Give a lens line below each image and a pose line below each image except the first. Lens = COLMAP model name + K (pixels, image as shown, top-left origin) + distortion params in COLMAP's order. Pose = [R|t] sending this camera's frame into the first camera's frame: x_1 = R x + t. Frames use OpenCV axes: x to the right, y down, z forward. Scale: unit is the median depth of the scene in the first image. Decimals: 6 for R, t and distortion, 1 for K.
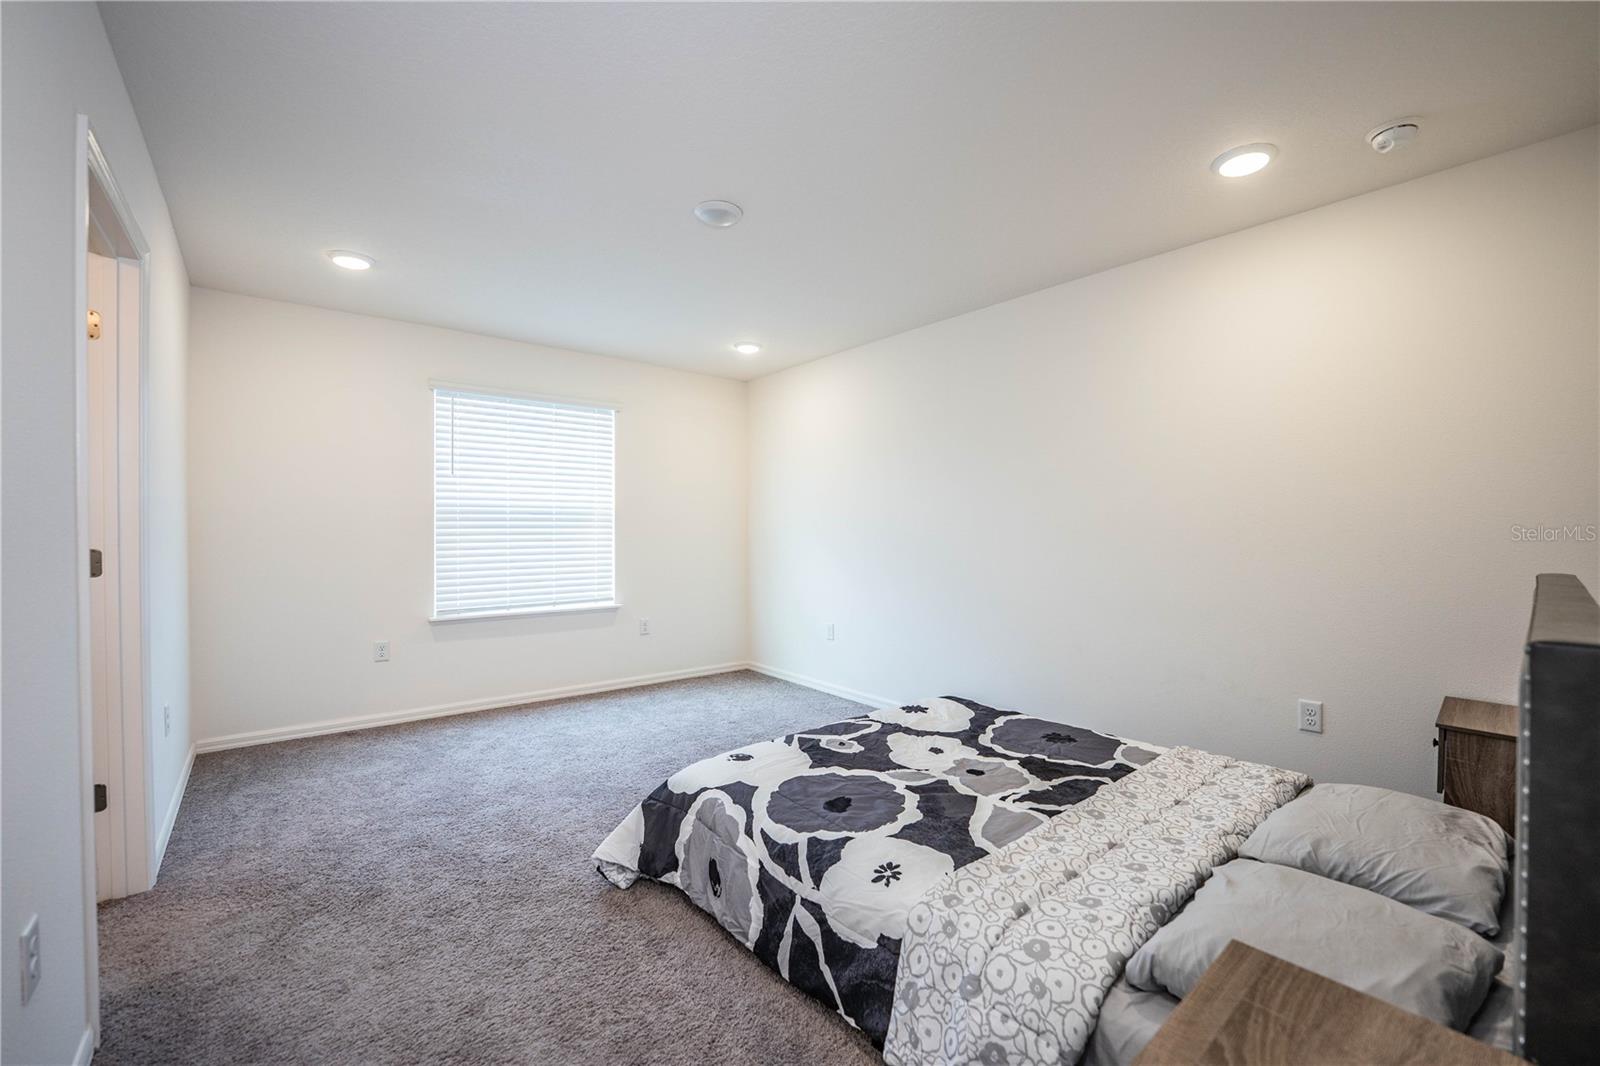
lens RADIAL K [[651.3, 0, 797.0], [0, 651.3, 540.6], [0, 0, 1]] dist [-0.021954, -0.000229]
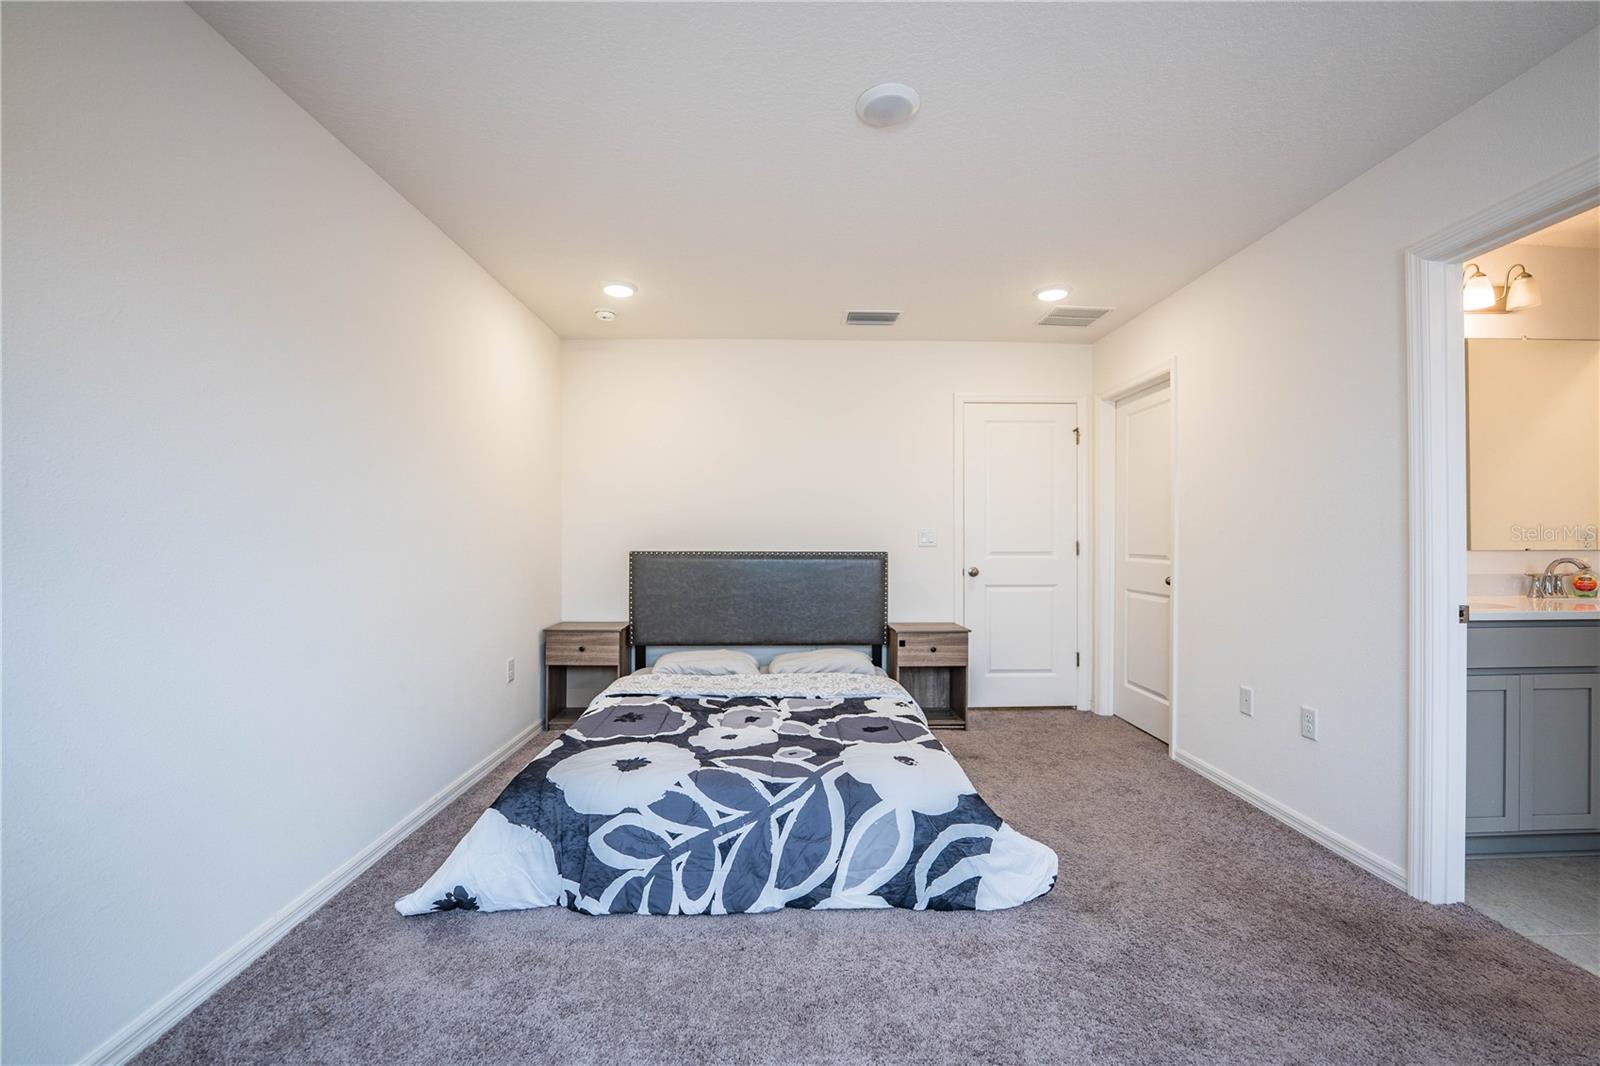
lens RADIAL K [[651.3, 0, 801.0], [0, 651.3, 533.2], [0, 0, 1]] dist [-0.021954, -0.000229]
pose [[-0.791554, 0.000005, 0.611099, -0.482547], [0.004470, 0.999973, 0.005782, -0.016064], [-0.611083, 0.007308, -0.791533, 1.603575]]
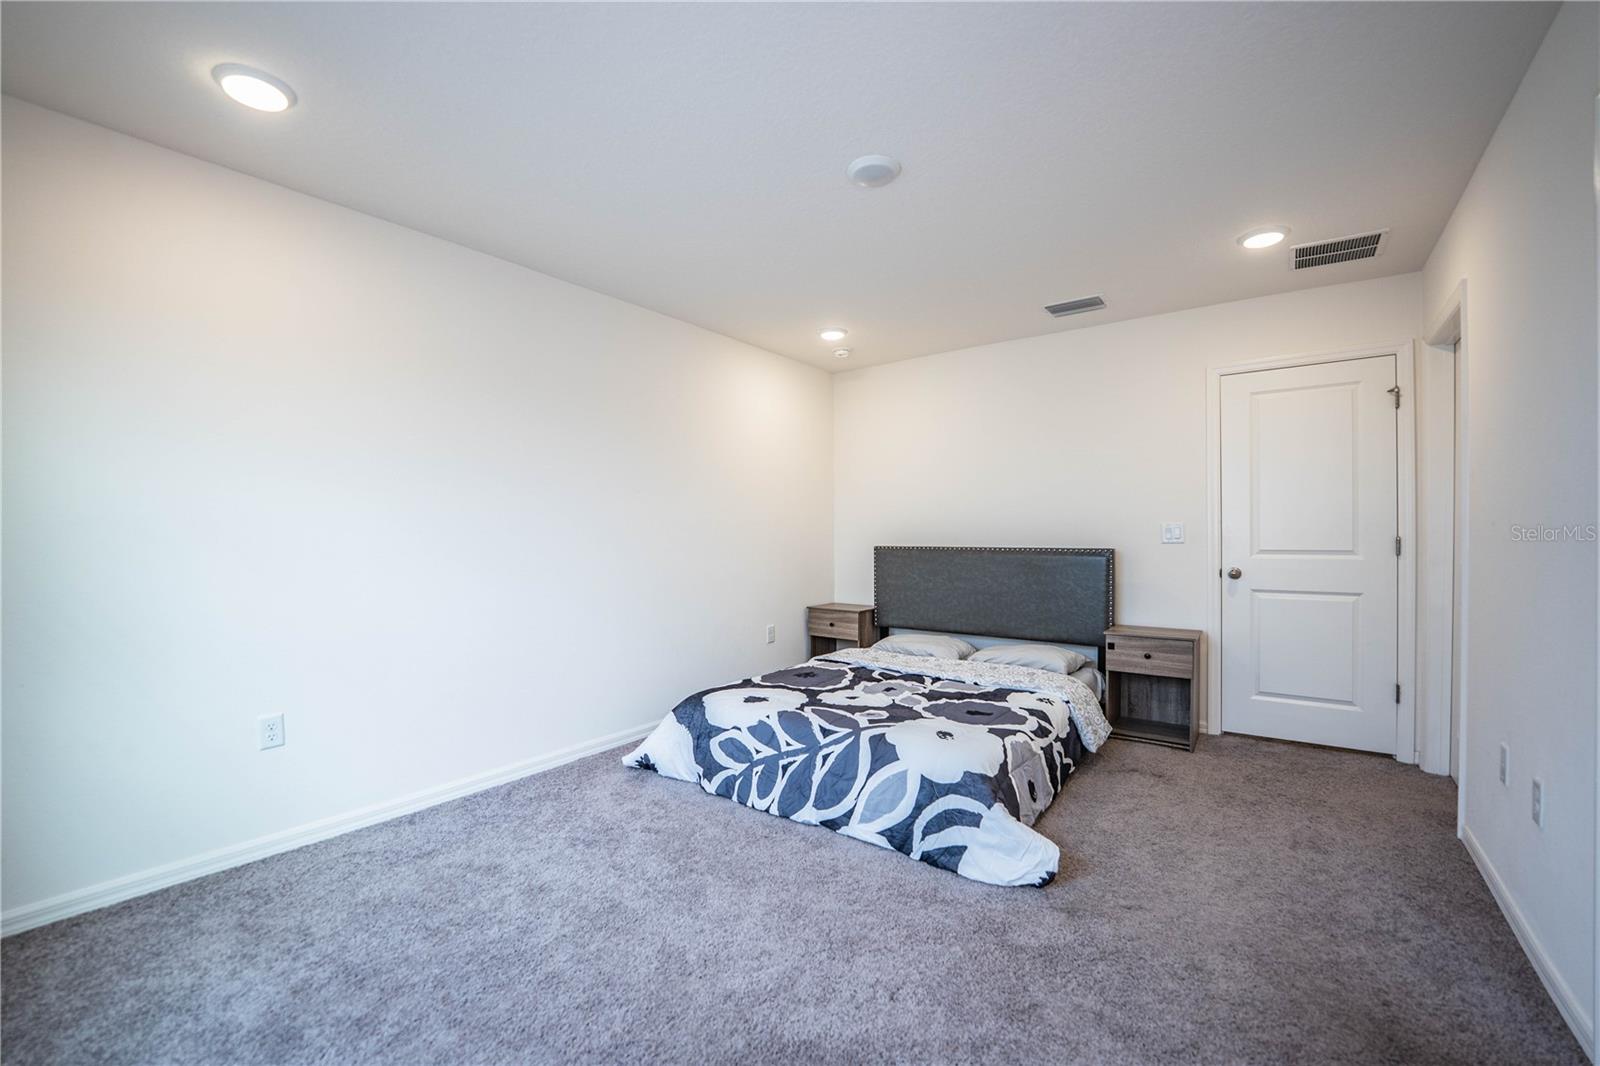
lens RADIAL K [[651.3, 0, 802.4], [0, 651.3, 533.4], [0, 0, 1]] dist [-0.021954, -0.000229]
pose [[-0.244199, -0.000642, 0.969725, -0.932065], [0.015283, 0.999873, 0.004511, -0.013077], [-0.969605, 0.015922, -0.244158, 1.276737]]
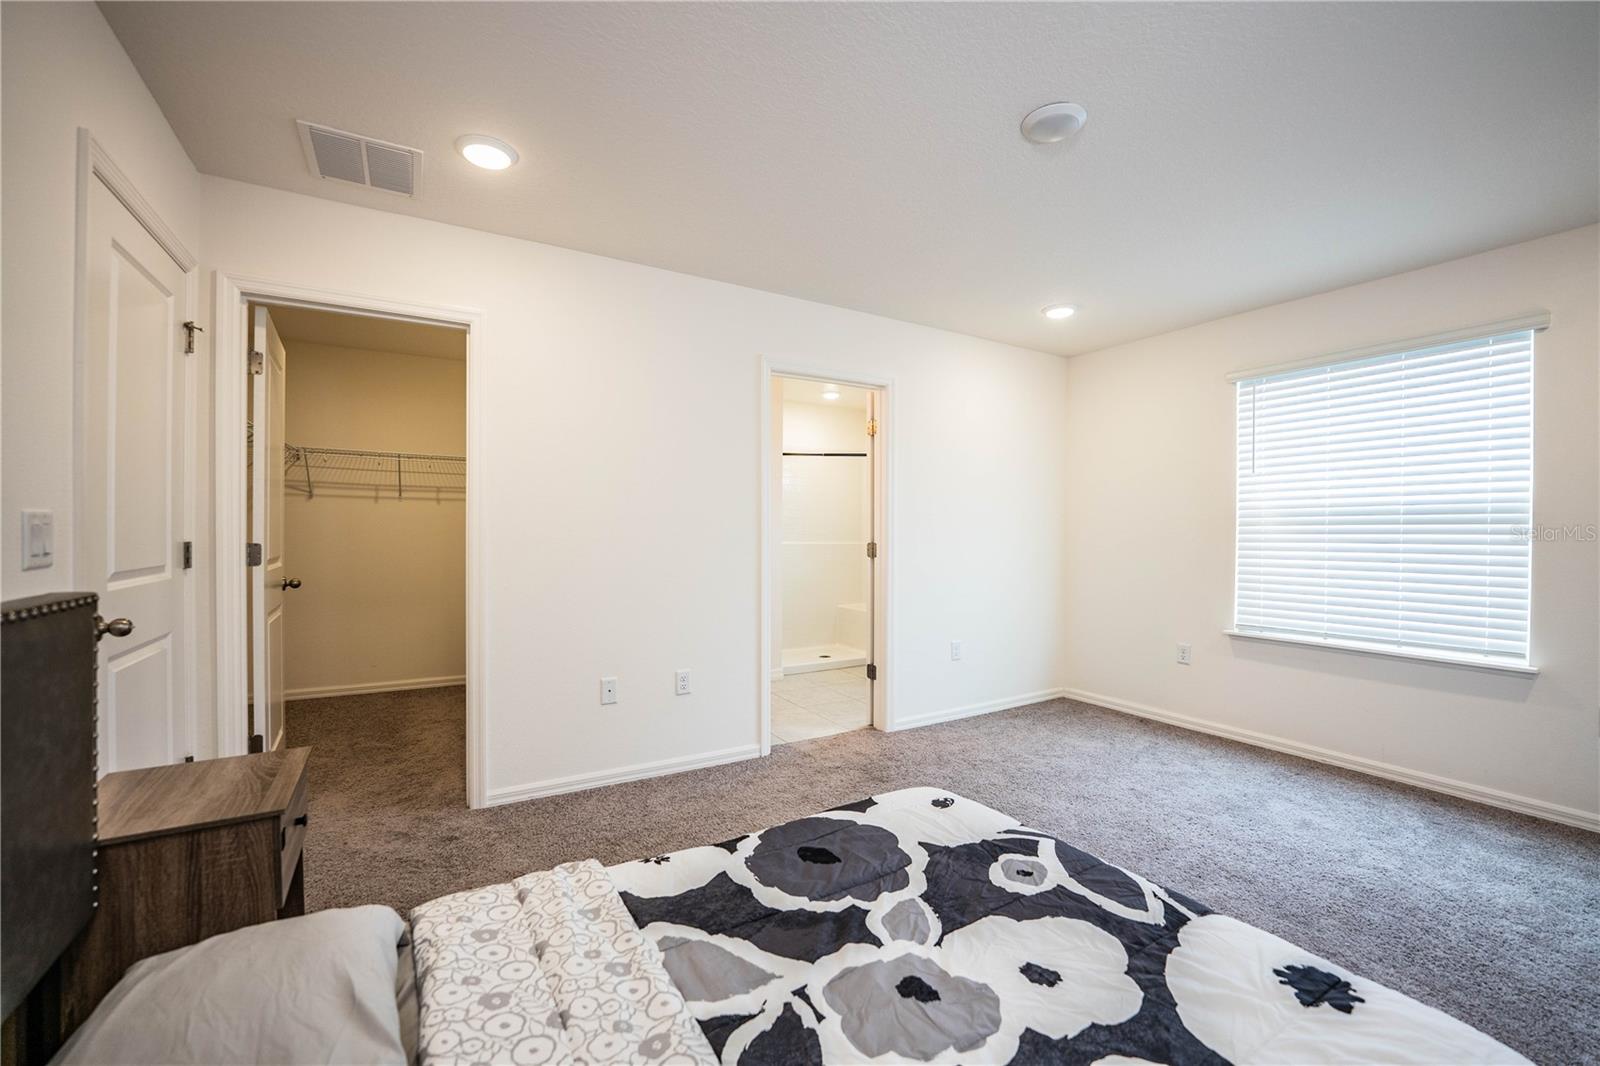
lens RADIAL K [[651.3, 0, 807.1], [0, 651.3, 532.8], [0, 0, 1]] dist [-0.021954, -0.000229]
pose [[-0.144546, -0.002627, -0.989495, 0.660602], [-0.021642, 0.999766, 0.000507, -0.011782], [0.989261, 0.021488, -0.144569, 0.801601]]
